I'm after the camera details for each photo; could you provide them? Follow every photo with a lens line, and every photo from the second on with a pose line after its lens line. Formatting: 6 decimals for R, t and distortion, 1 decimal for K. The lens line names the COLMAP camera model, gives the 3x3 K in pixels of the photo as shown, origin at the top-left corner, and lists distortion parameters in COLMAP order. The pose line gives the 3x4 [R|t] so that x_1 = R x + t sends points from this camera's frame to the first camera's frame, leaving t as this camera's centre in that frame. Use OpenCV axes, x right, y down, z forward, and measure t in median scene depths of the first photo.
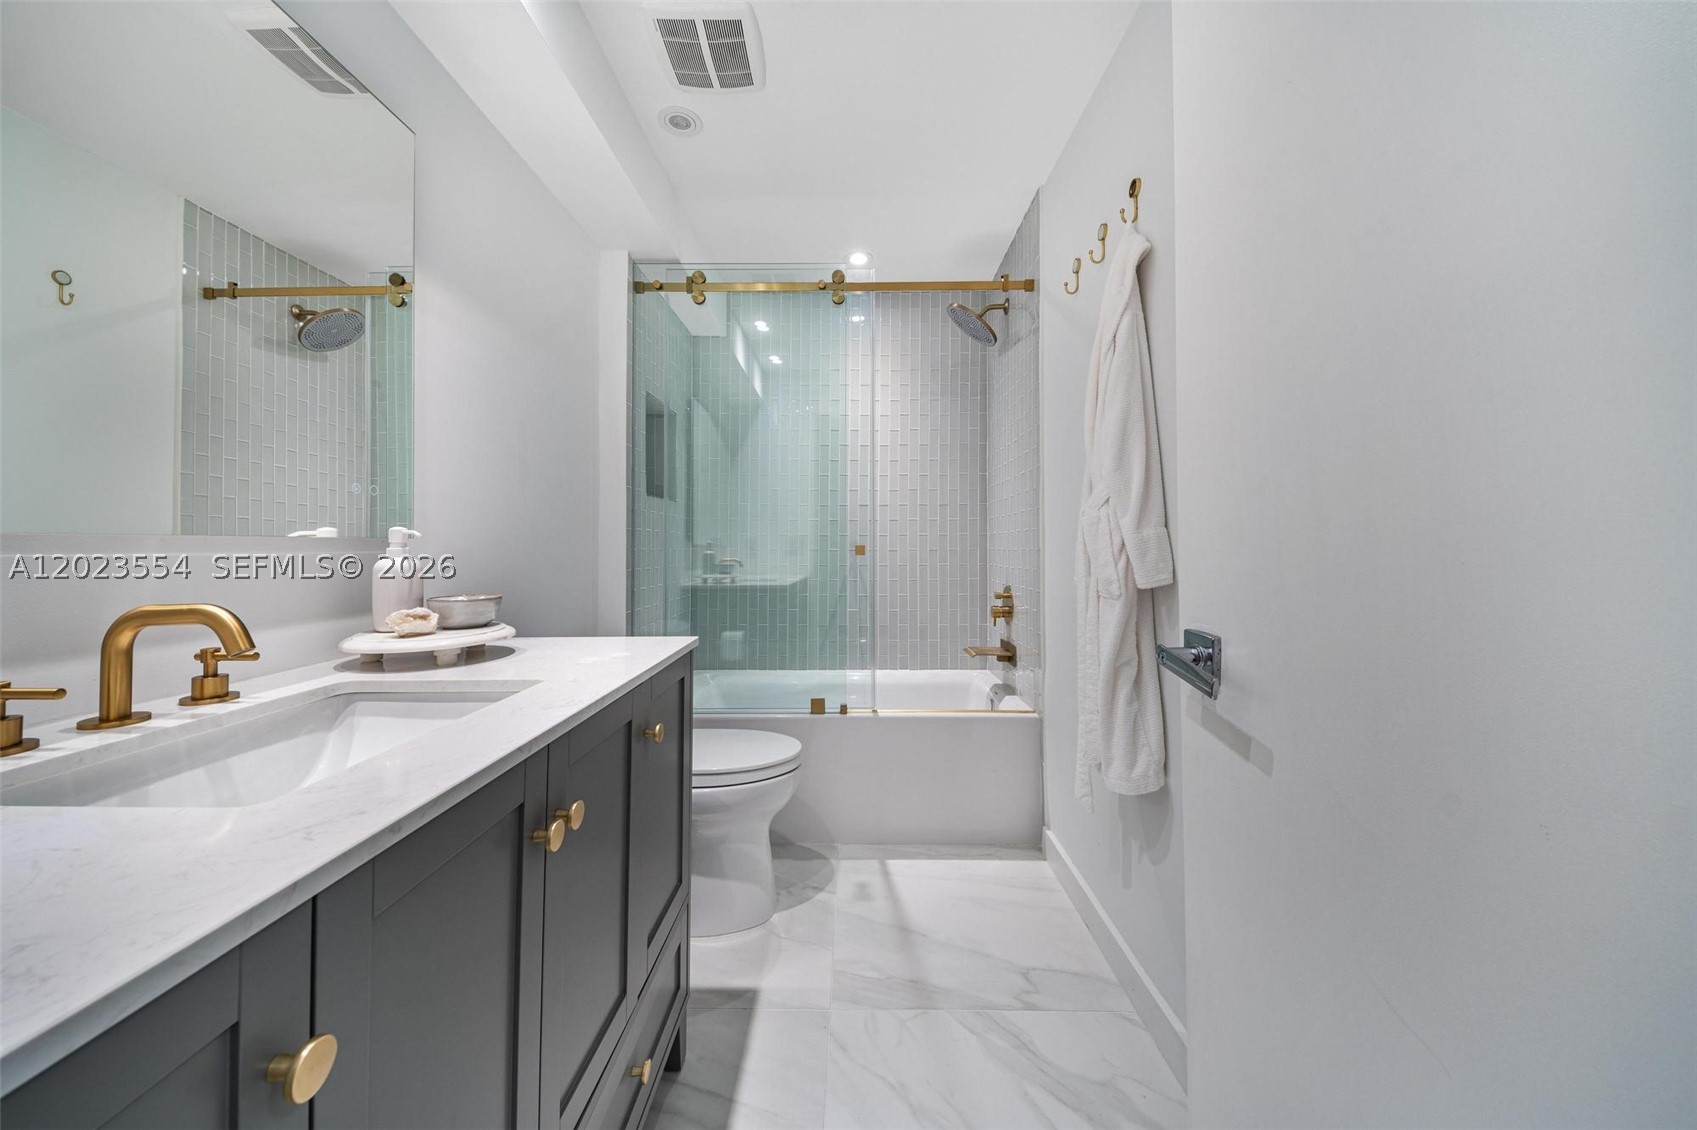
lens RADIAL K [[587.6, 0, 846.3], [0, 587.6, 534.6], [0, 0, 1]] dist [0.026868, -0.011930]
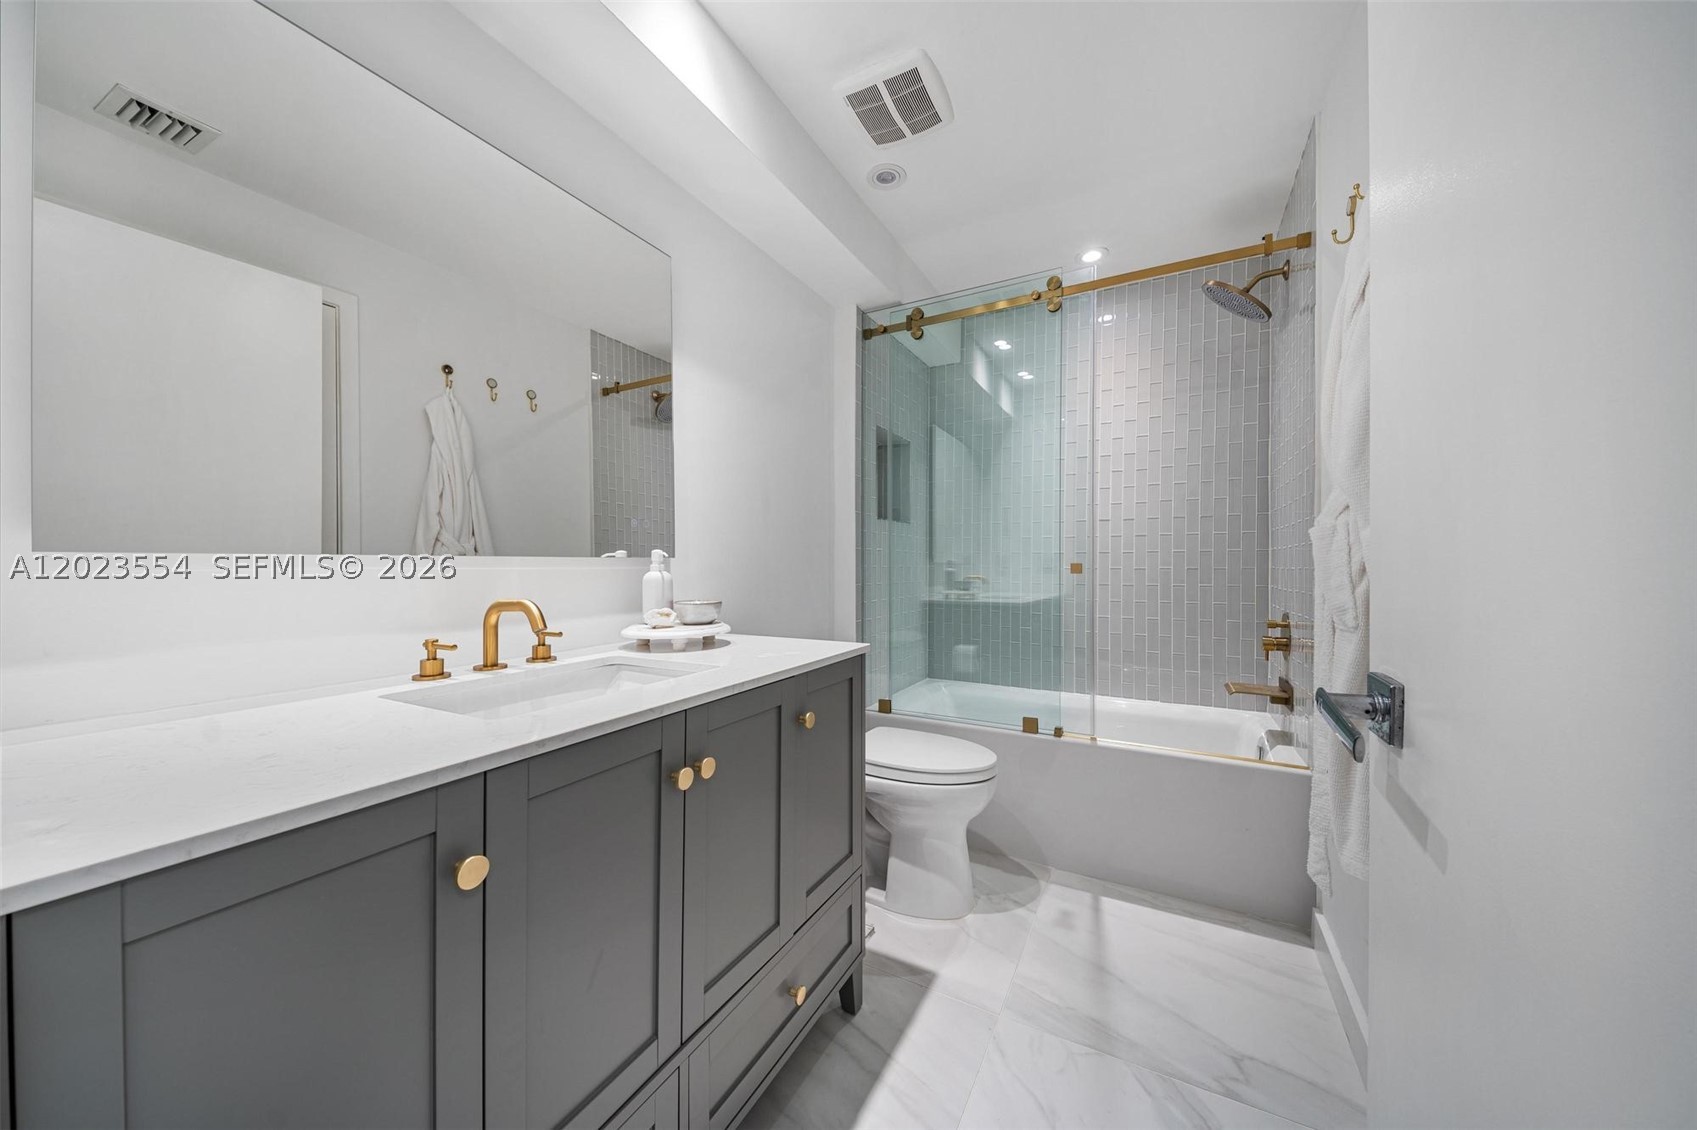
lens RADIAL K [[570.1, 0, 848.5], [0, 570.1, 565.0], [0, 0, 1]] dist [0.033994, -0.016621]
pose [[0.888467, 0.002442, -0.458933, 0.122707], [0.007520, 0.999774, 0.019876, -0.000309], [0.458878, -0.021111, 0.888248, 0.005785]]
